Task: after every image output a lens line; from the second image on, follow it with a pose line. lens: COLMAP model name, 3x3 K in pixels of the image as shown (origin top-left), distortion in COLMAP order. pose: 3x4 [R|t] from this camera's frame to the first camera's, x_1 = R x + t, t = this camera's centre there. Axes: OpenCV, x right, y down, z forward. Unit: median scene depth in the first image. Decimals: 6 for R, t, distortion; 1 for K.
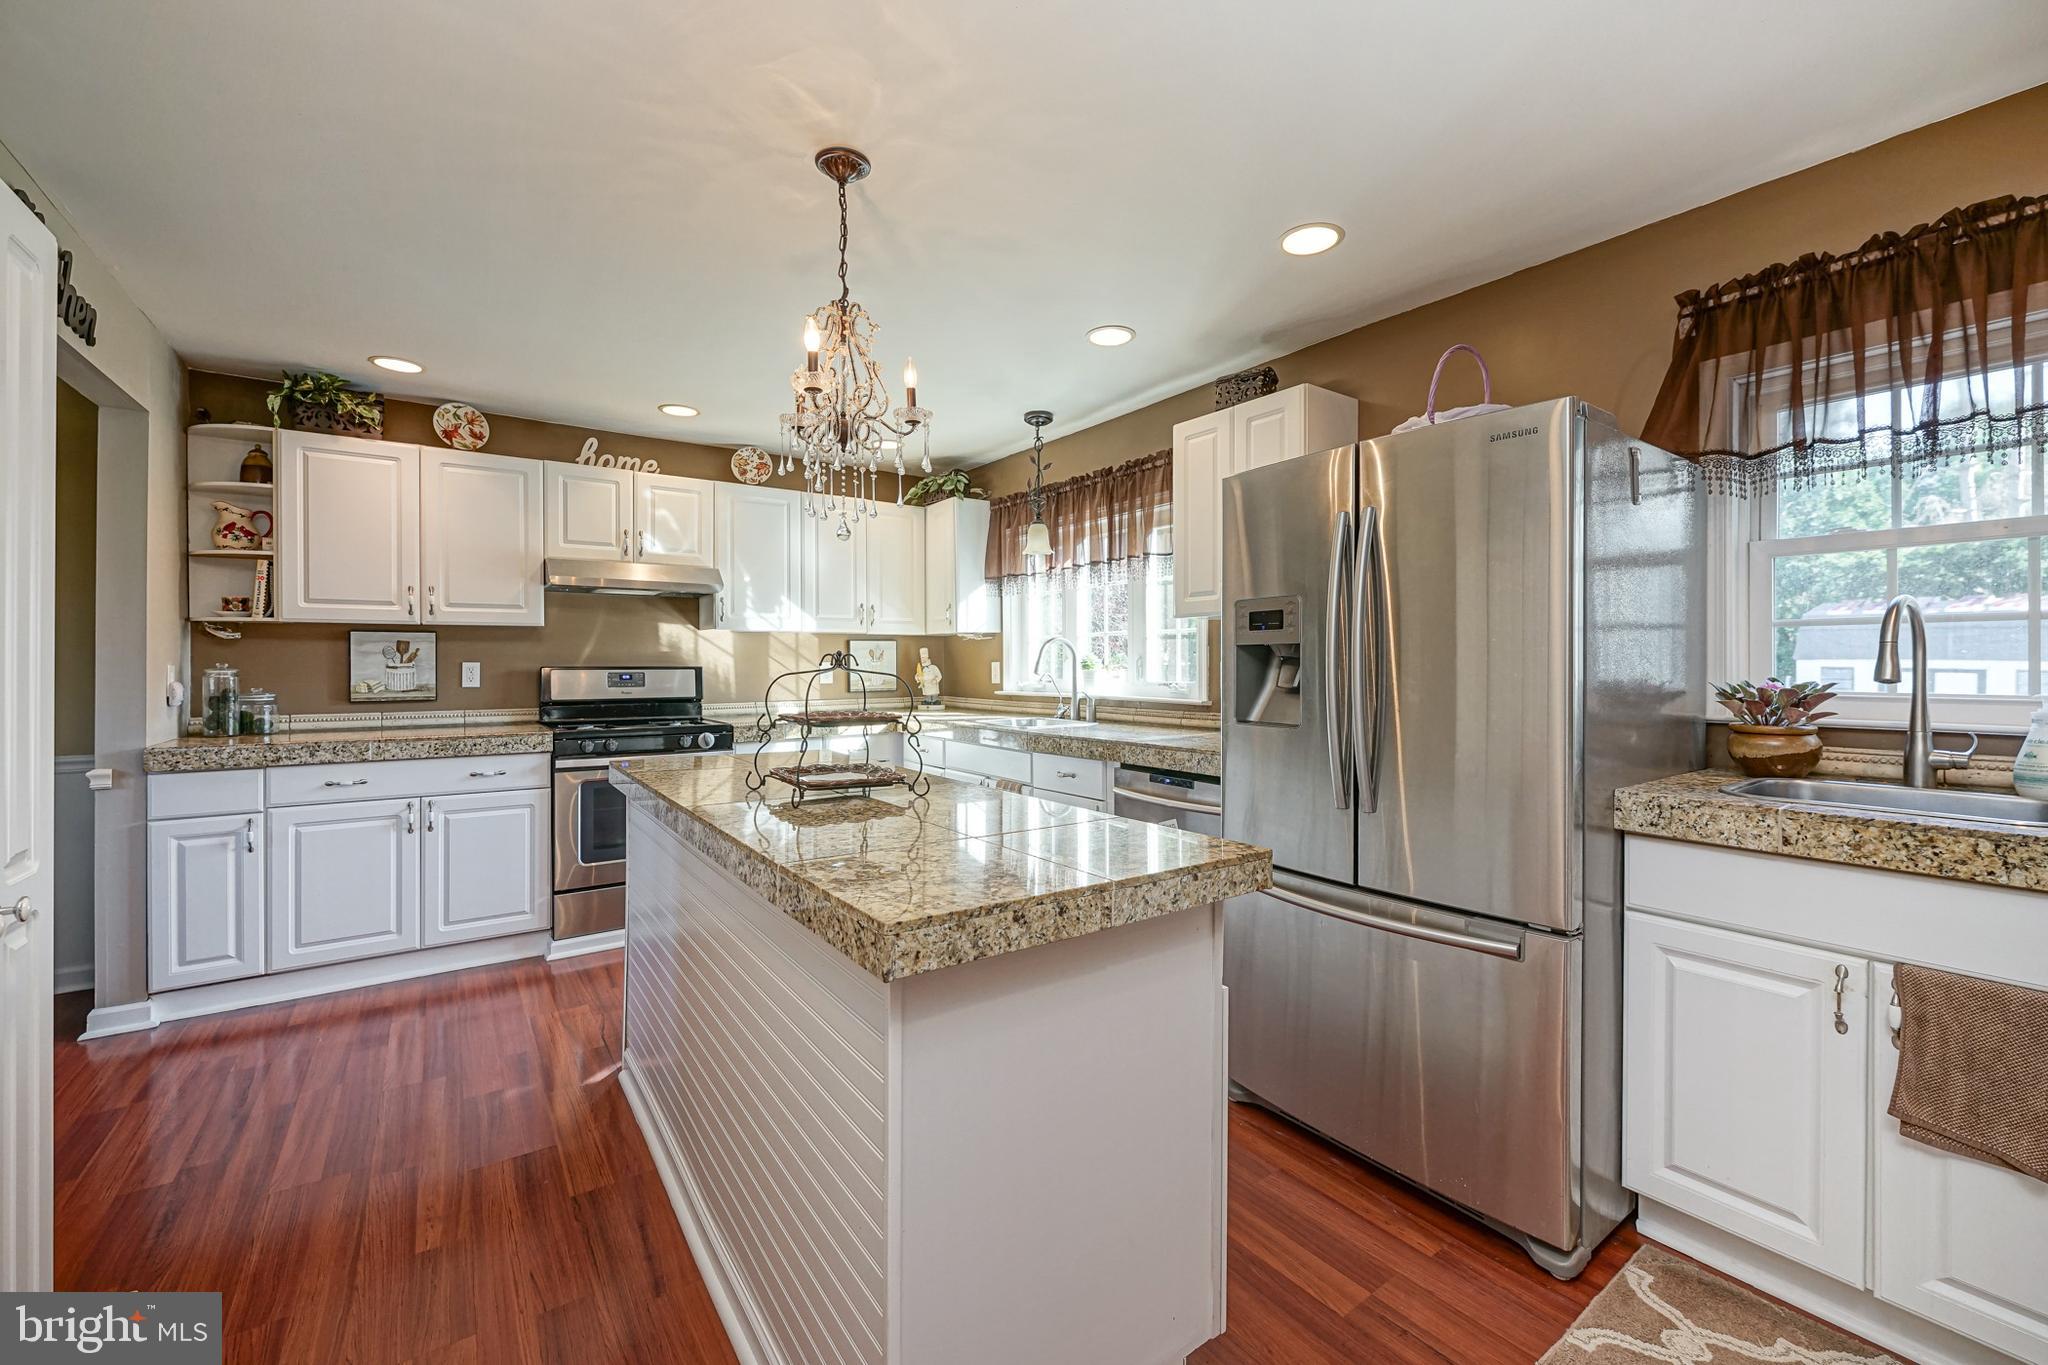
lens RADIAL K [[839.0, 0, 975.8], [0, 839.0, 663.6], [0, 0, 1]] dist [-0.001956, -0.000014]
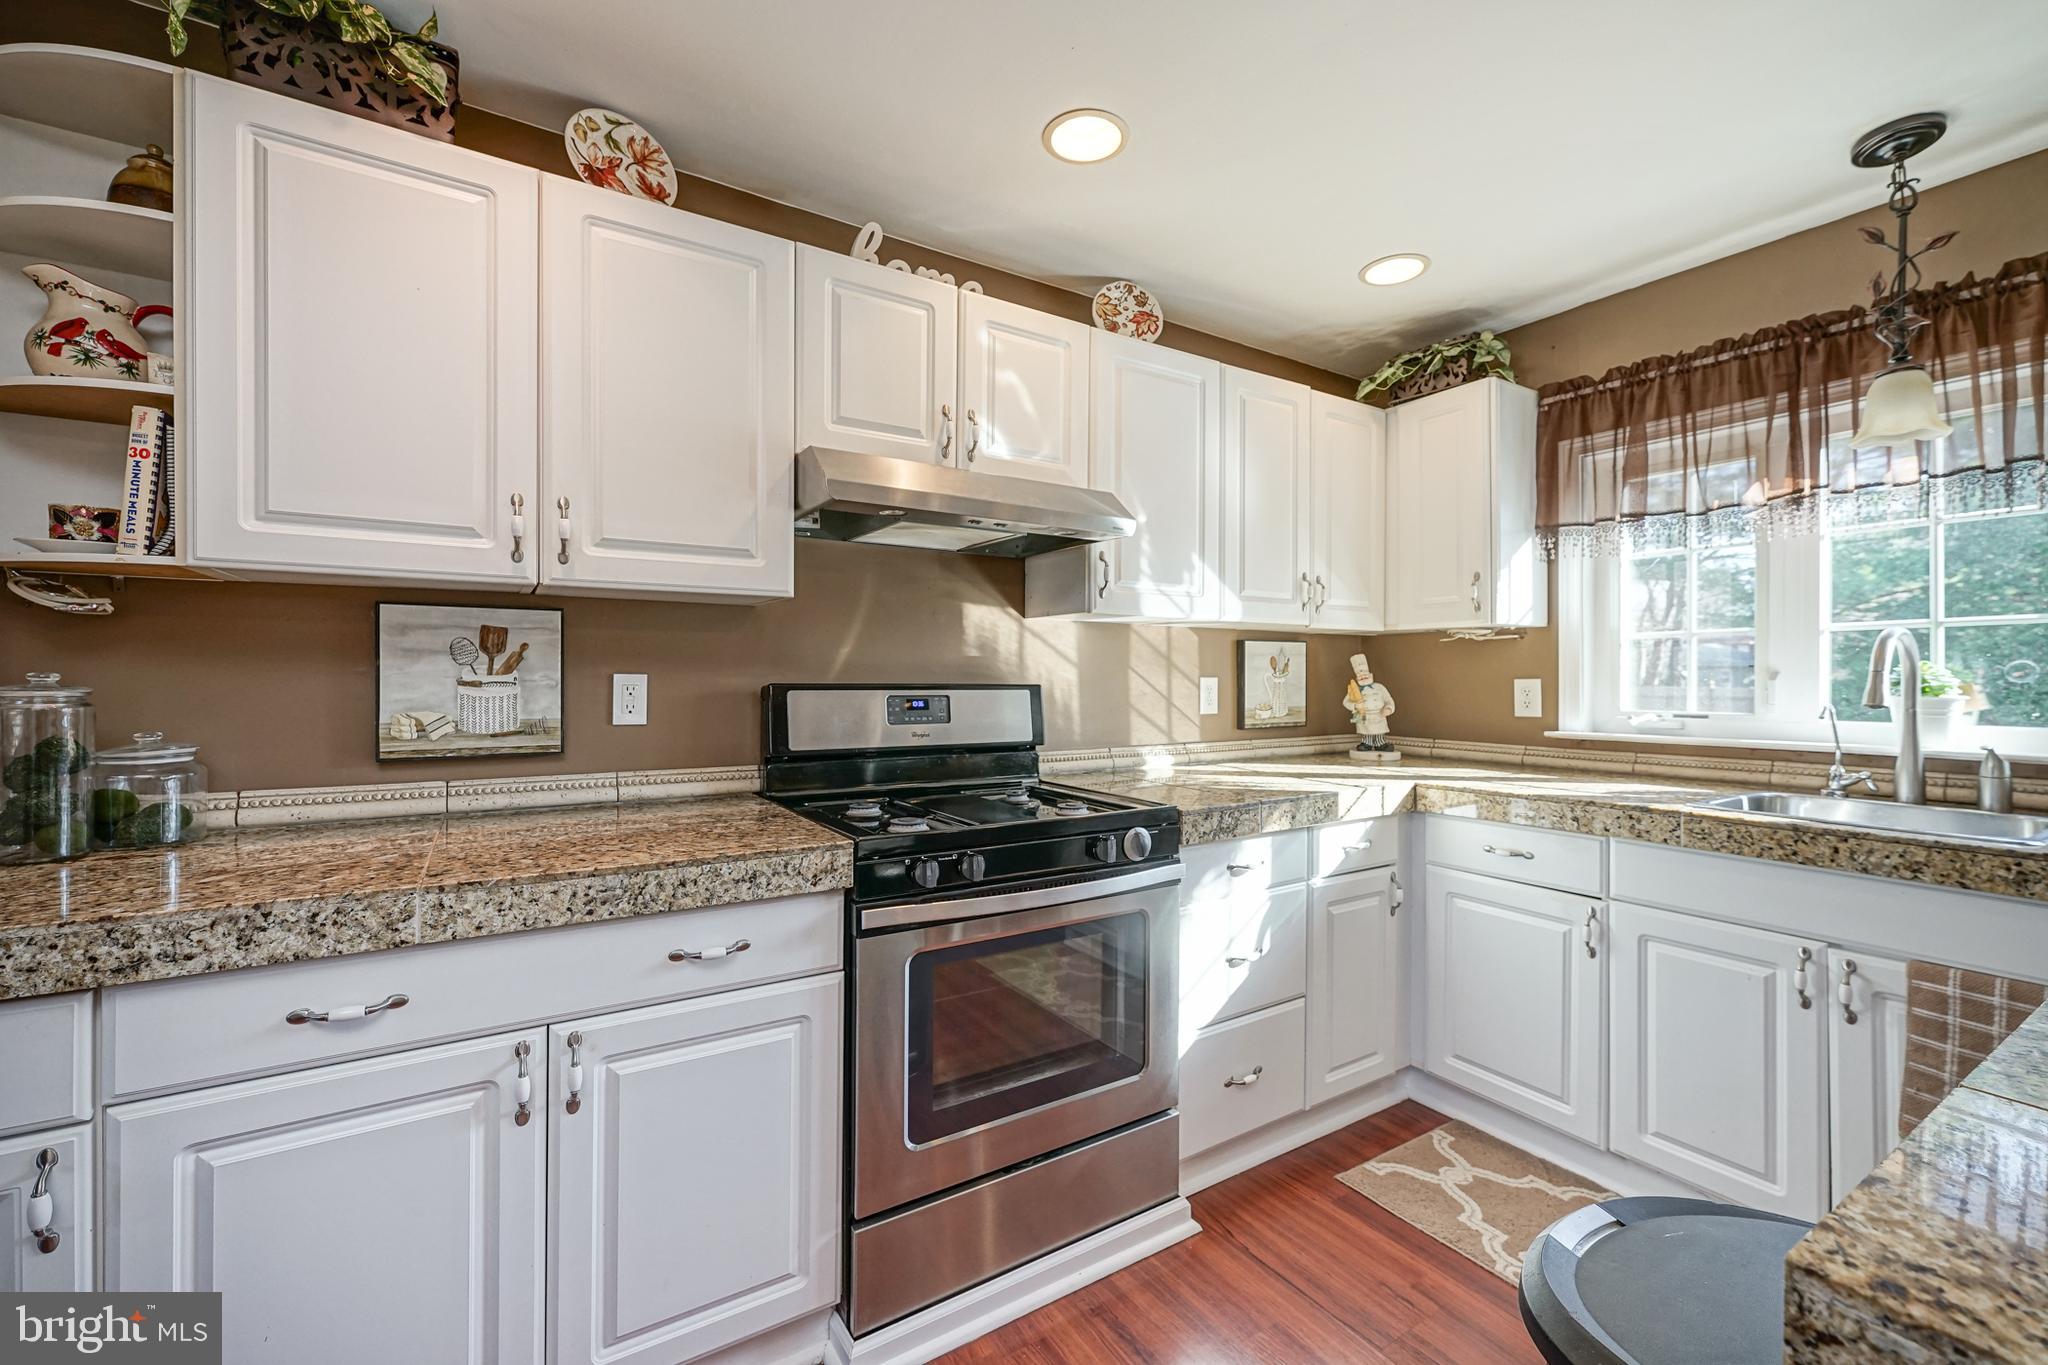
lens RADIAL K [[839.0, 0, 1030.8], [0, 839.0, 679.0], [0, 0, 1]] dist [-0.001956, -0.000014]
pose [[0.999950, 0.006246, -0.007848, -0.377203], [-0.006242, 0.999980, 0.000615, -0.000262], [0.007852, -0.000566, 0.999969, 0.531075]]
